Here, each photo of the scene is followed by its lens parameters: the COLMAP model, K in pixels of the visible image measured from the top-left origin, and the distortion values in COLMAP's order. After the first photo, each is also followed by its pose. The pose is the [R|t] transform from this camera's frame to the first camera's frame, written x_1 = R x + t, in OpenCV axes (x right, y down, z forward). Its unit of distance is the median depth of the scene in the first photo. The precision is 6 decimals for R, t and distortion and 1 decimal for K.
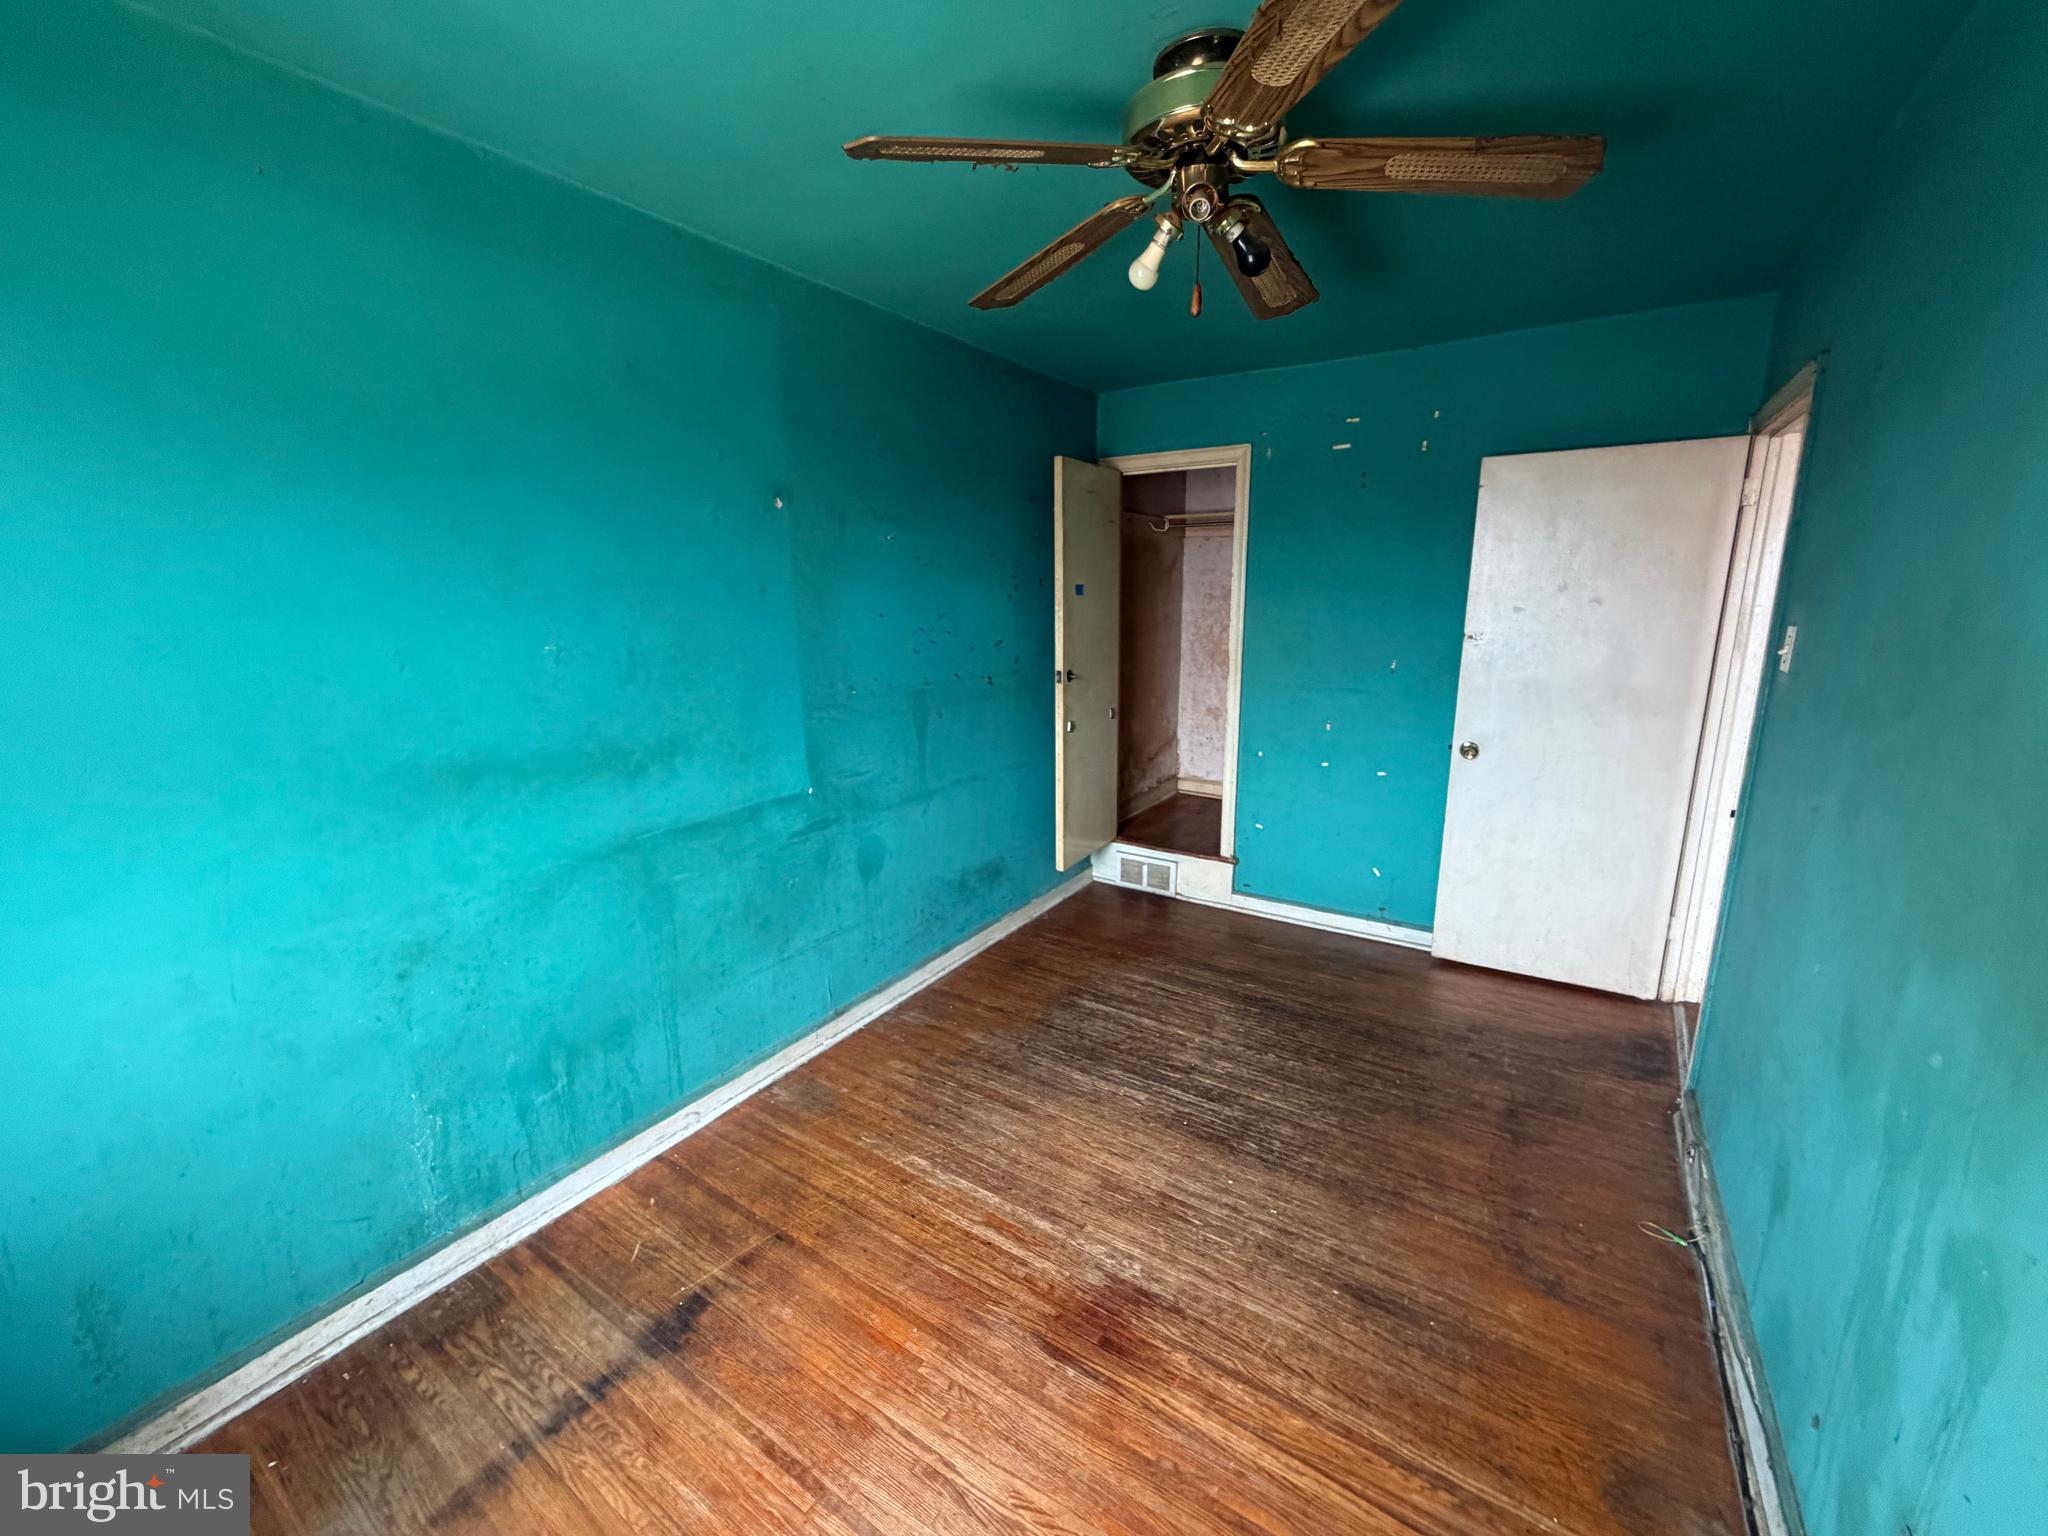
lens RADIAL K [[814.2, 0, 1022.7], [0, 814.2, 767.2], [0, 0, 1]] dist [-0.001682, 0.001203]
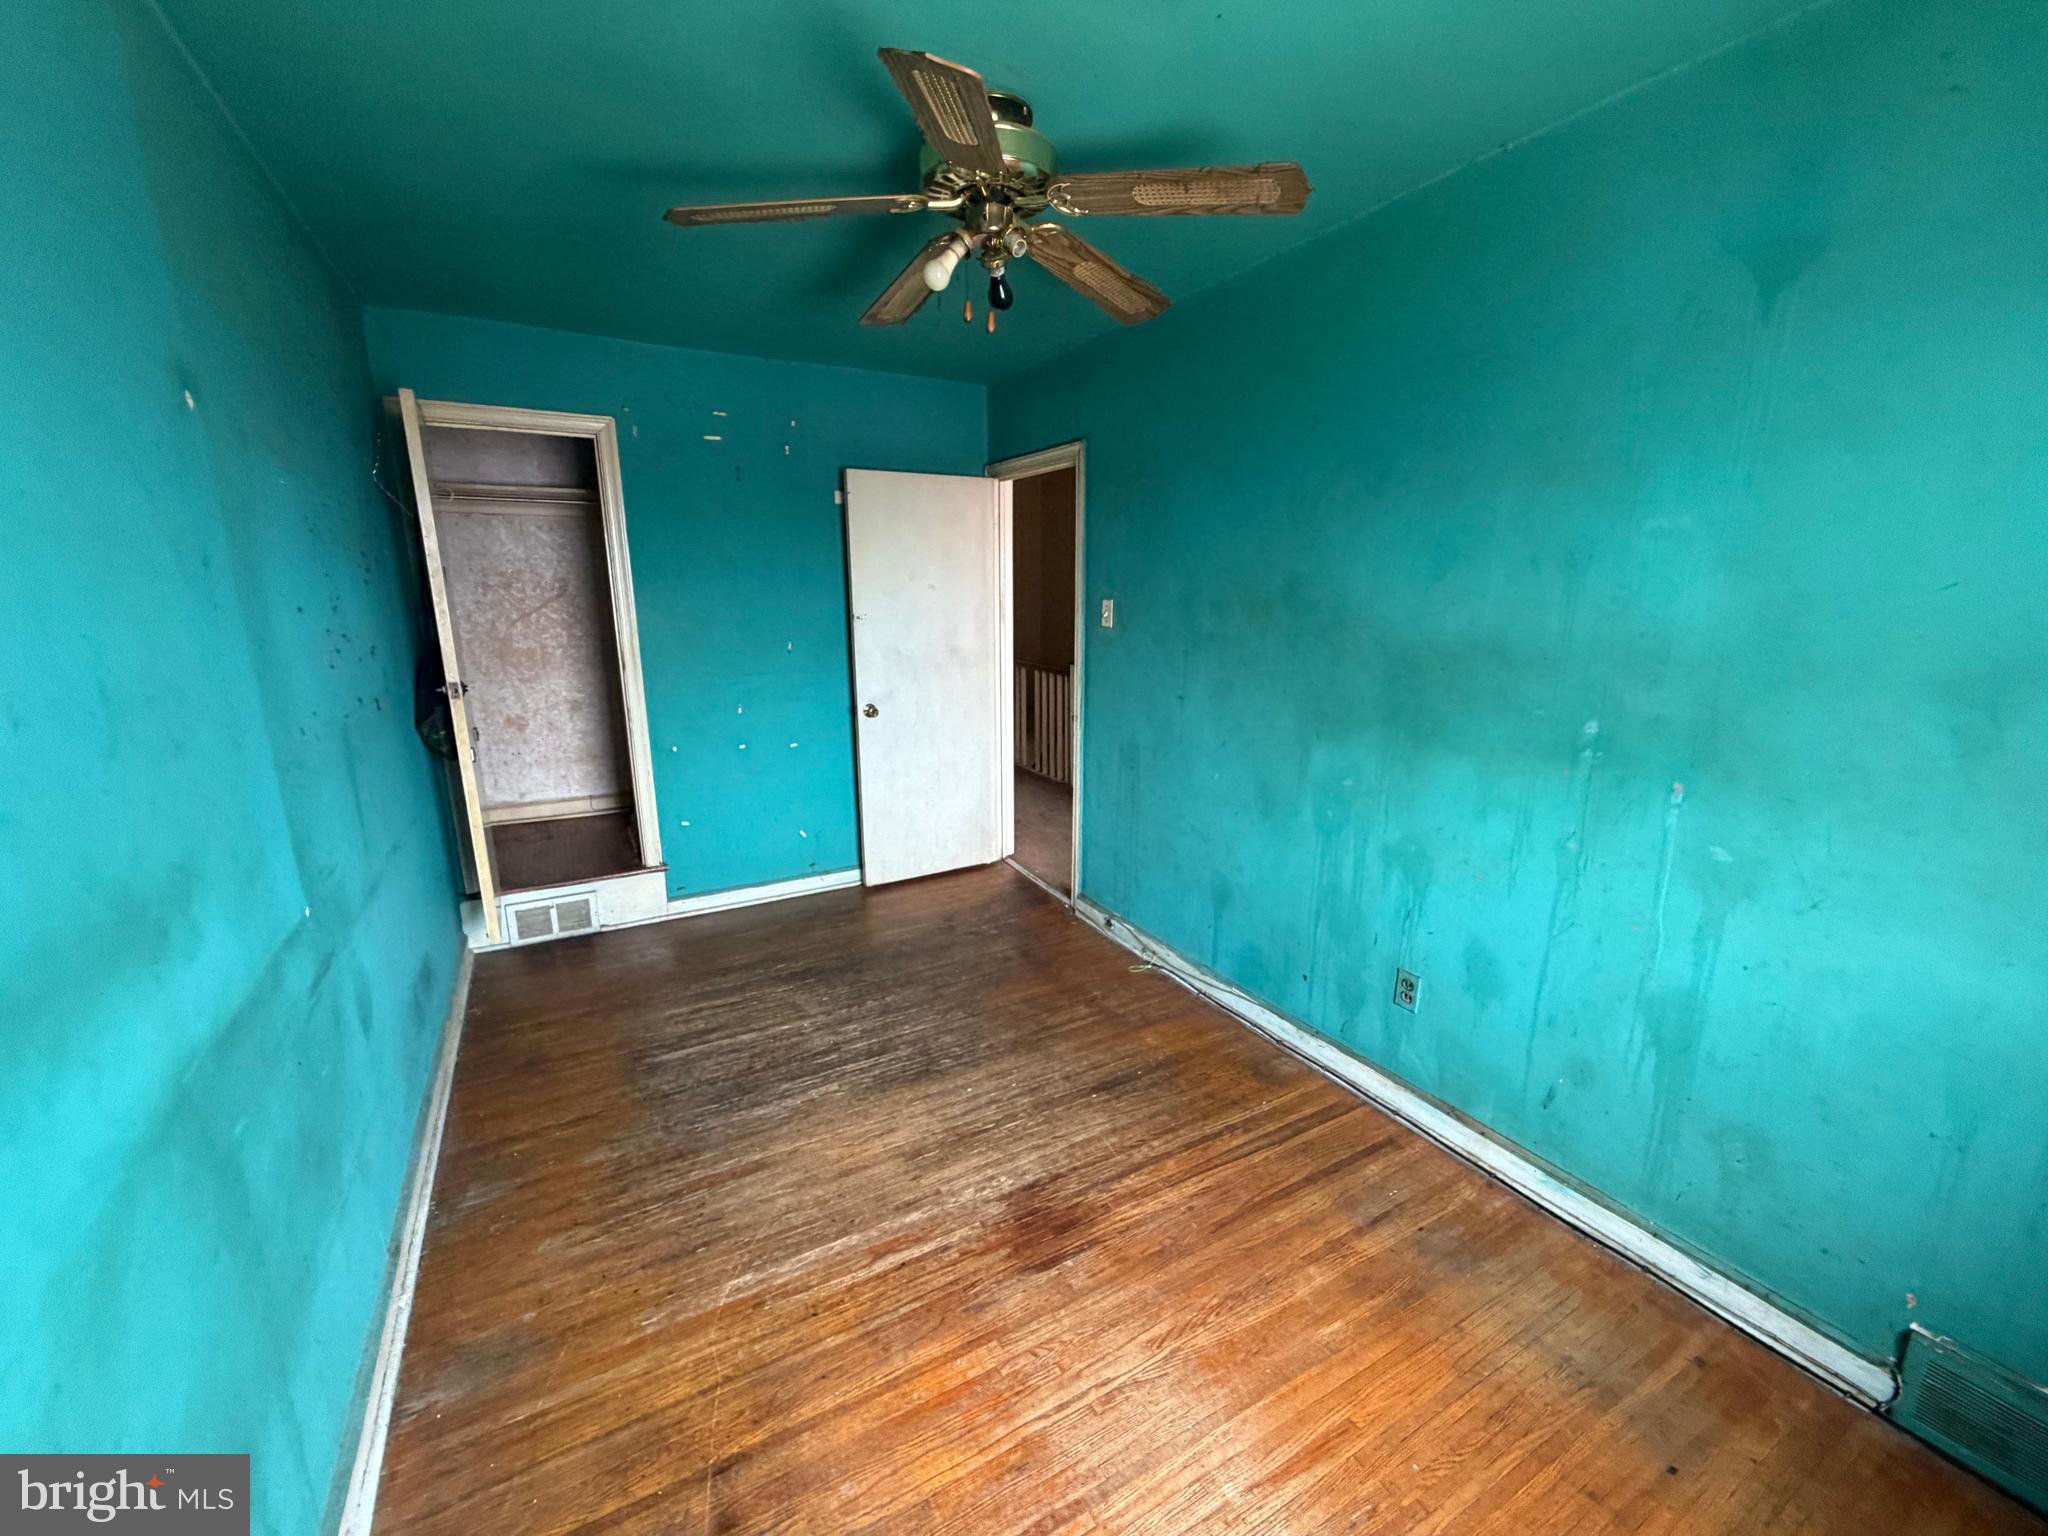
lens RADIAL K [[814.2, 0, 1015.5], [0, 814.2, 768.0], [0, 0, 1]] dist [-0.001682, 0.001203]
pose [[0.467374, -0.190572, 0.863275, -0.648708], [0.184000, 0.976074, 0.115856, -0.059000], [-0.864700, 0.104695, 0.491257, 0.343535]]
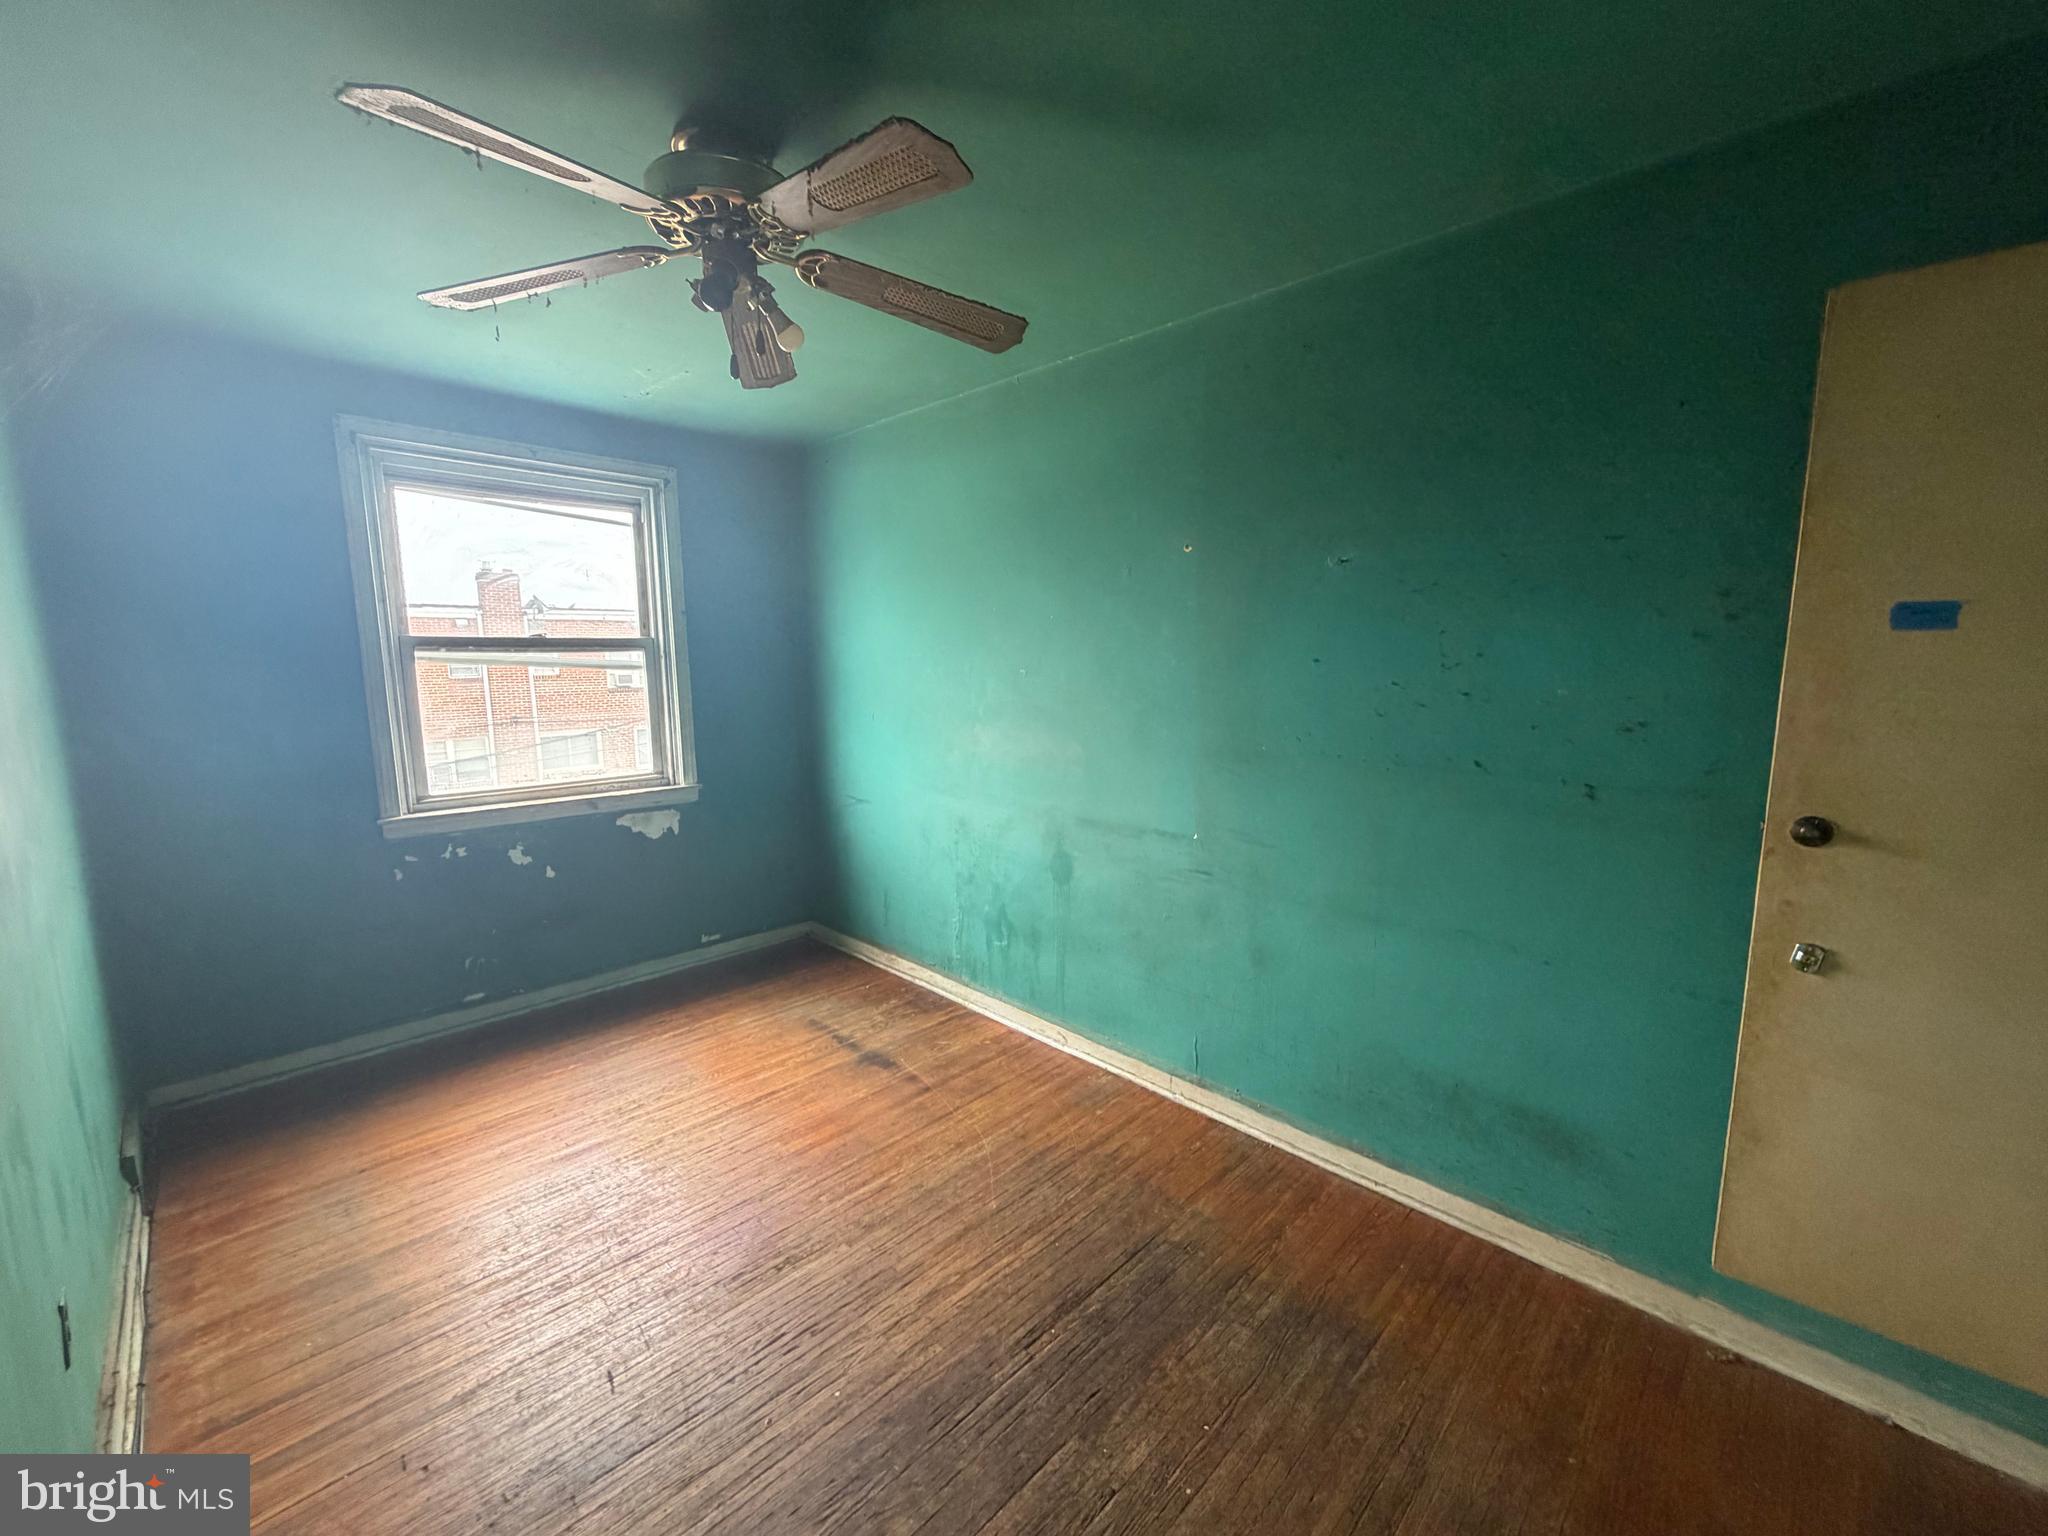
lens RADIAL K [[814.2, 0, 1021.9], [0, 814.2, 774.4], [0, 0, 1]] dist [-0.001682, 0.001203]
pose [[-0.199449, 0.159207, -0.966888, 0.905746], [-0.196899, 0.960077, 0.198701, -0.248162], [0.959922, 0.230010, -0.160139, 1.203458]]
